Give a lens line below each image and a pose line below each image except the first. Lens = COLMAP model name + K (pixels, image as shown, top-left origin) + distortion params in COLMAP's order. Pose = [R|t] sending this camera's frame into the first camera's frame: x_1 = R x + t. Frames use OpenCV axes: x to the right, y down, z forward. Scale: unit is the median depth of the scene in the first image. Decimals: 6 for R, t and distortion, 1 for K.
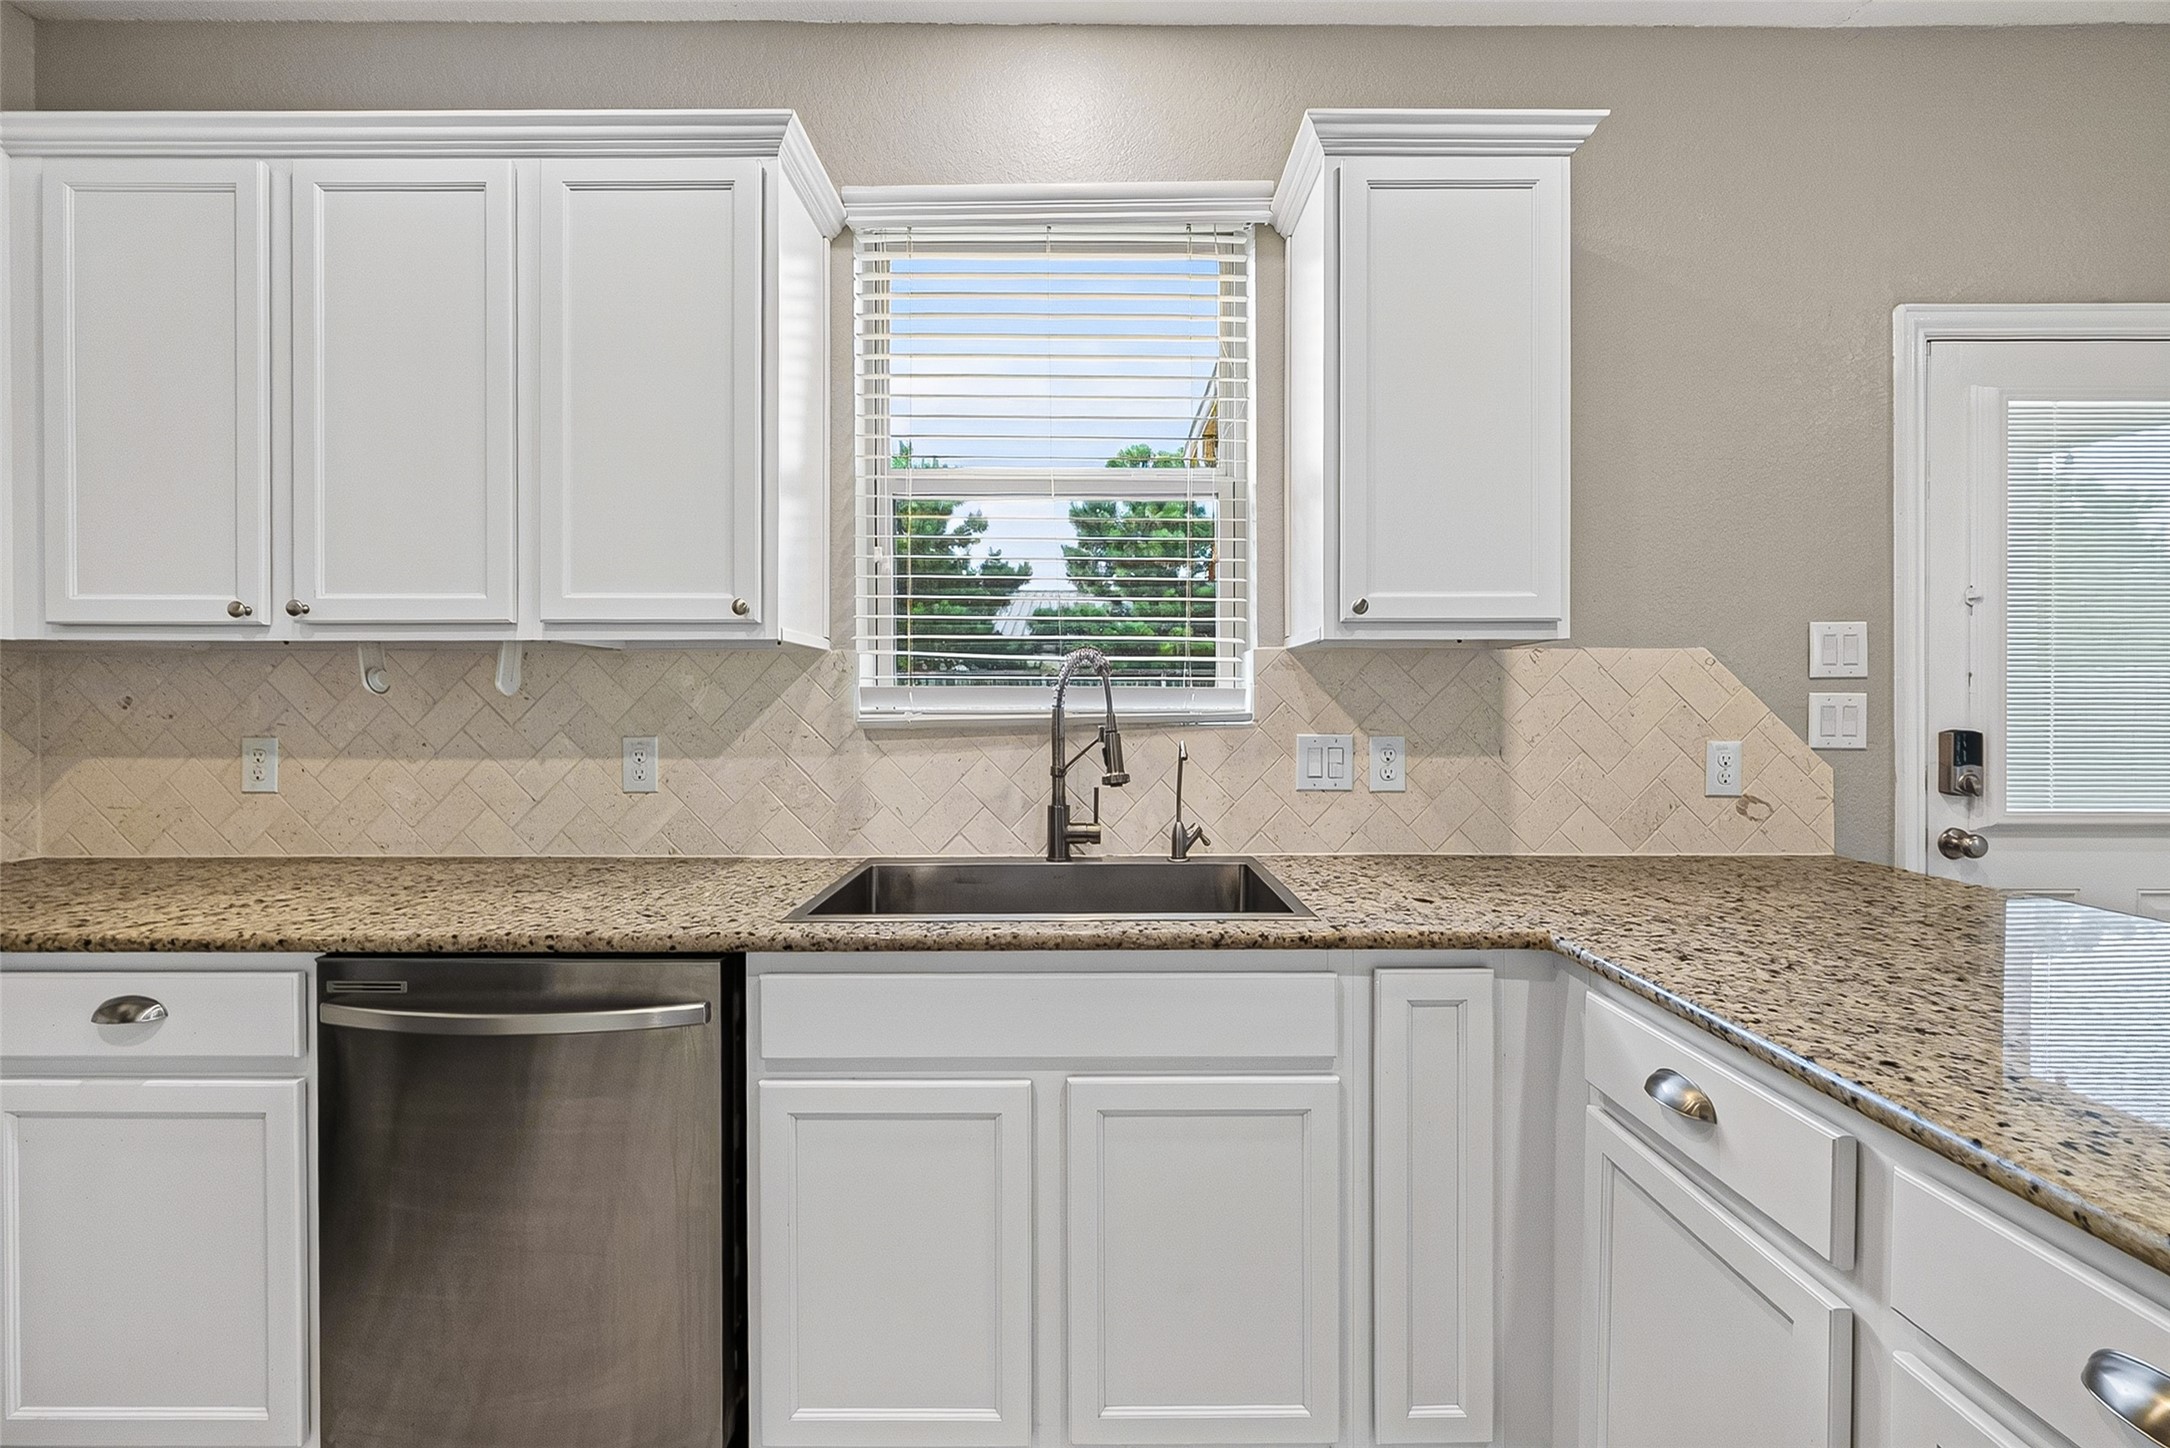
lens RADIAL K [[884.9, 0, 1078.0], [0, 884.9, 707.2], [0, 0, 1]] dist [0.001292, -0.000082]
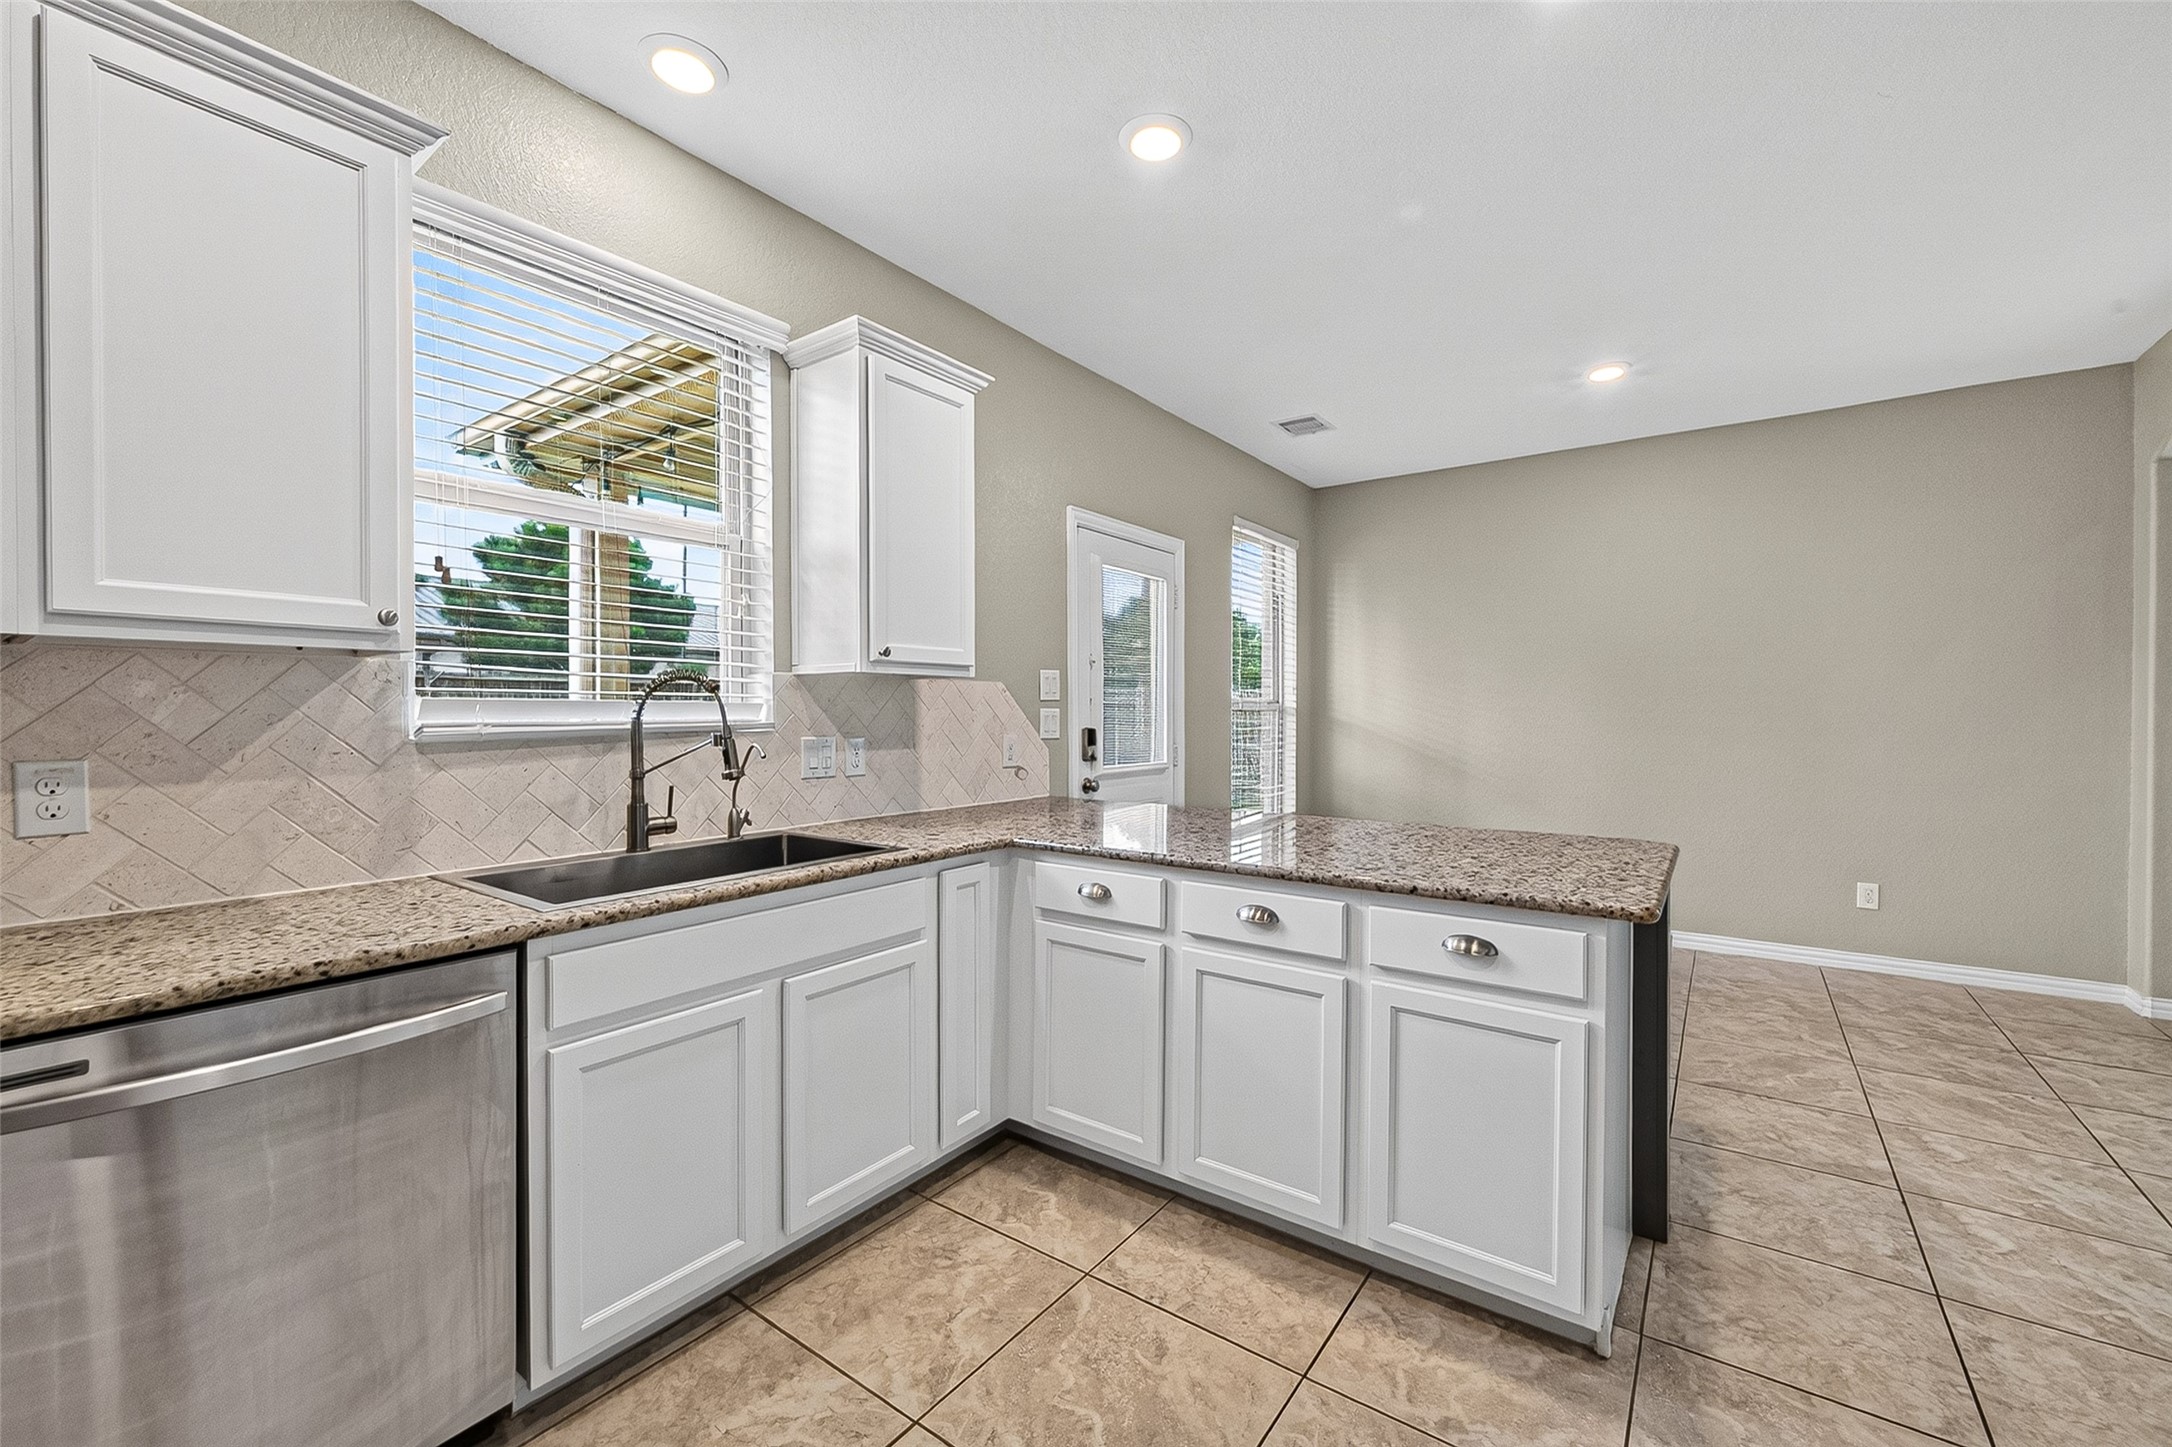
lens RADIAL K [[879.5, 0, 1104.8], [0, 879.5, 722.2], [0, 0, 1]] dist [-0.001649, -0.000024]
pose [[0.575297, -0.009411, 0.817890, -0.595761], [0.003249, 0.999952, 0.009221, -0.004176], [-0.817938, -0.002648, 0.575300, -0.157375]]
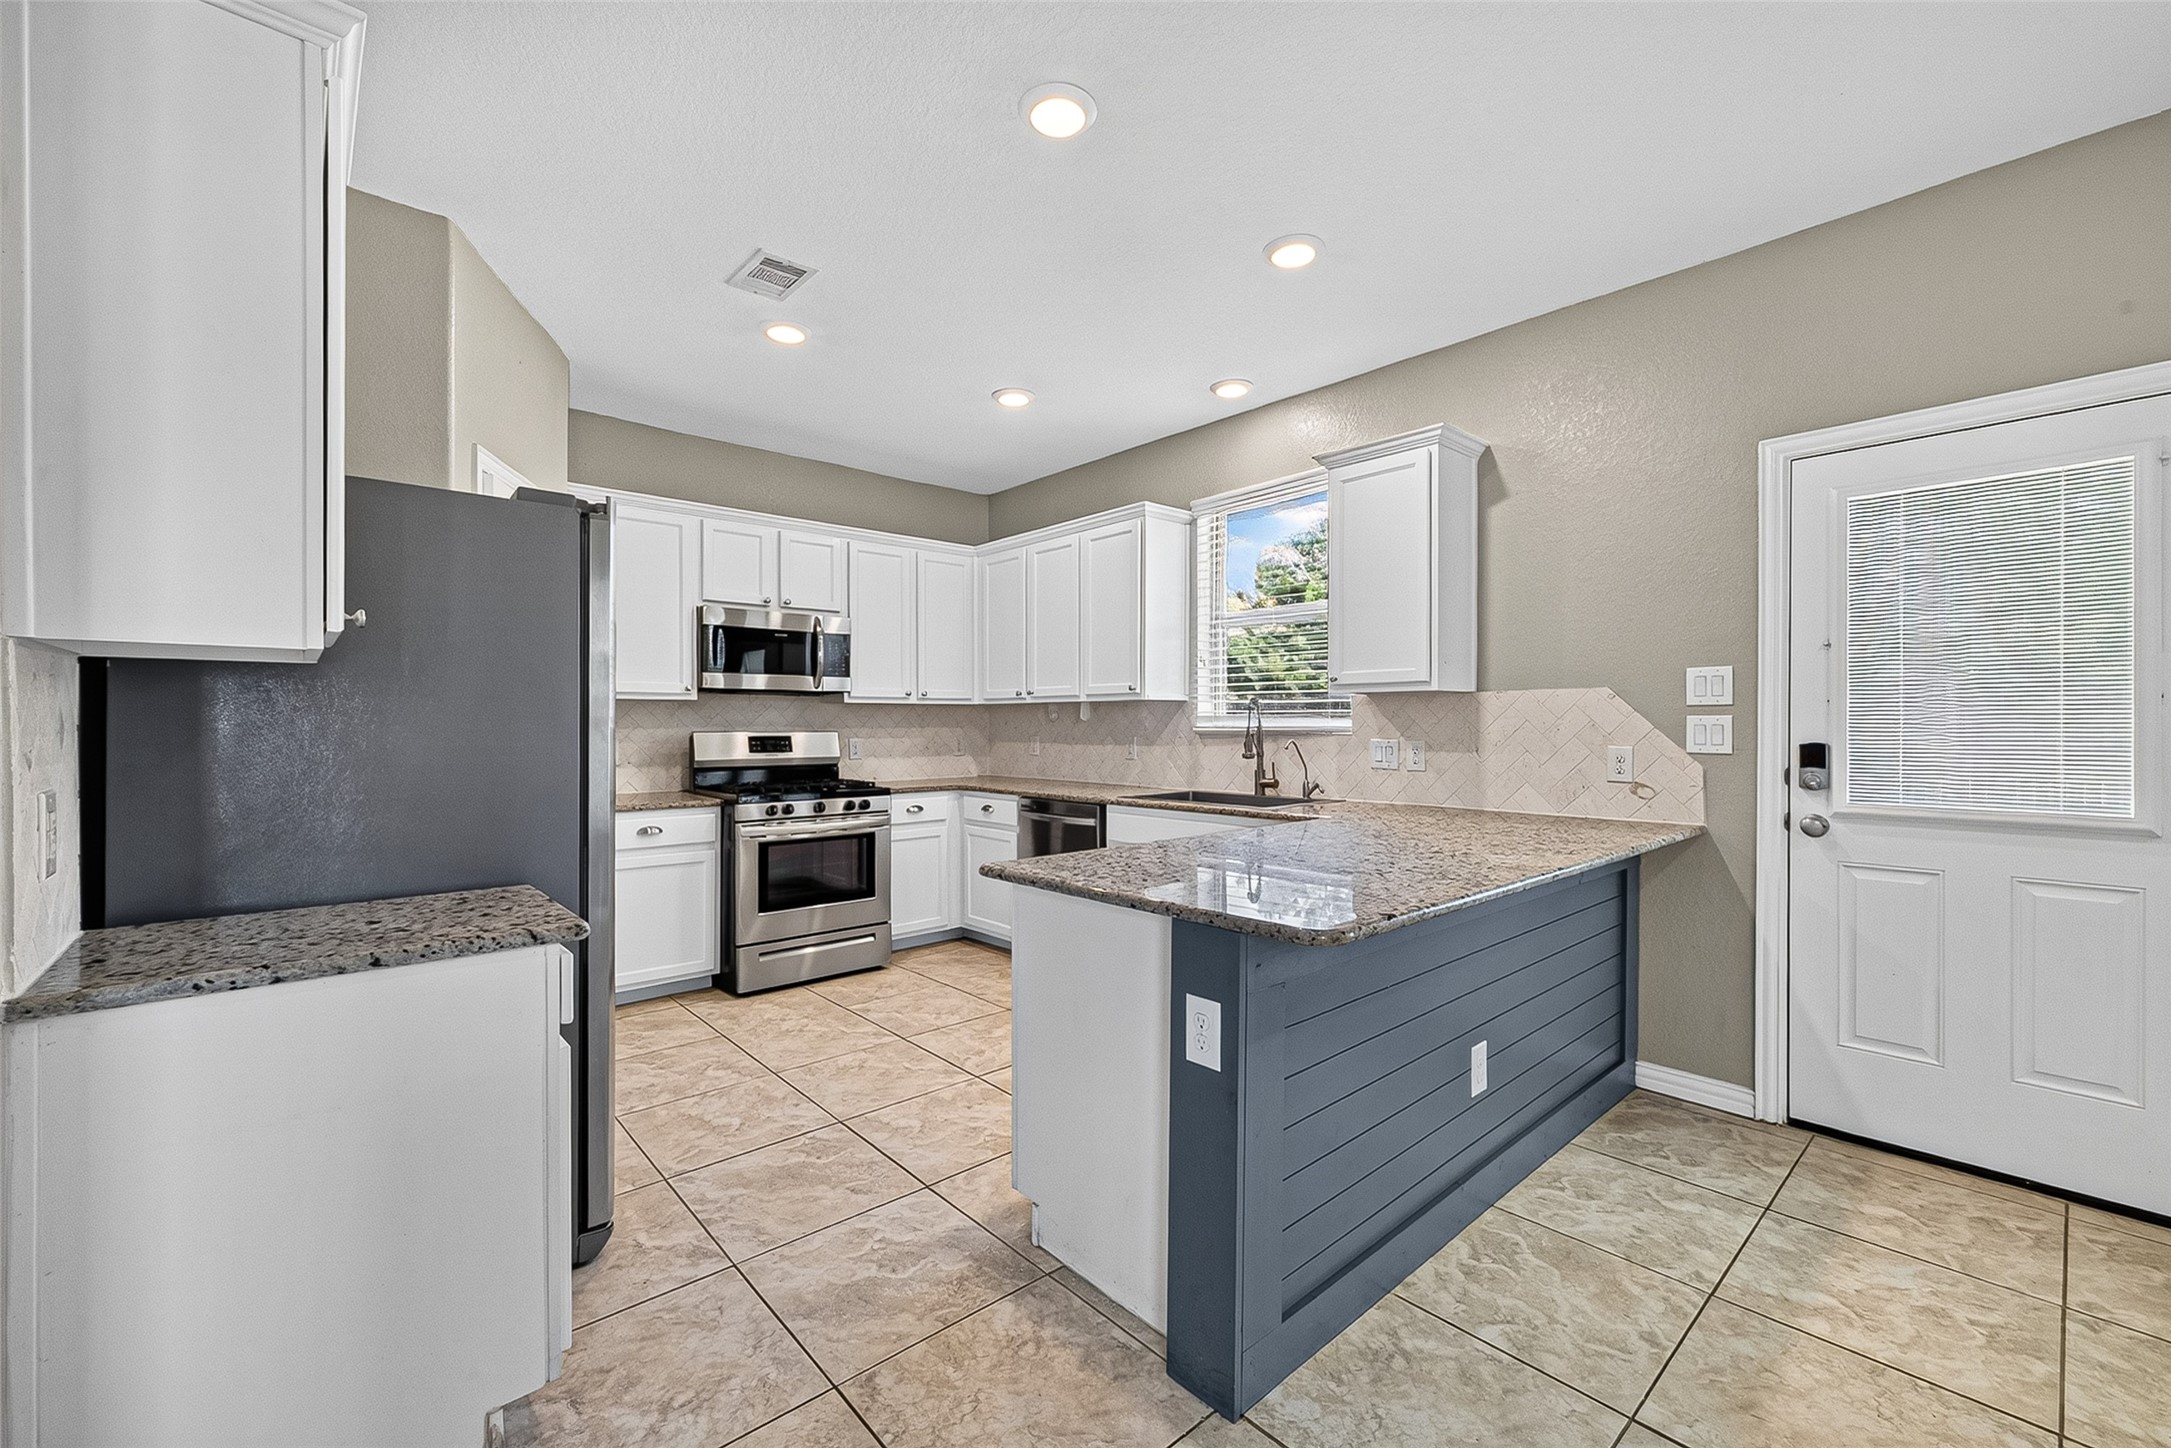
lens RADIAL K [[875.8, 0, 1093.0], [0, 875.8, 719.0], [0, 0, 1]] dist [0.000275, -0.000099]
pose [[0.675494, -0.004387, -0.737352, 1.264133], [-0.001684, 0.999971, -0.007493, 0.002225], [0.737364, 0.006303, 0.675467, -0.747539]]
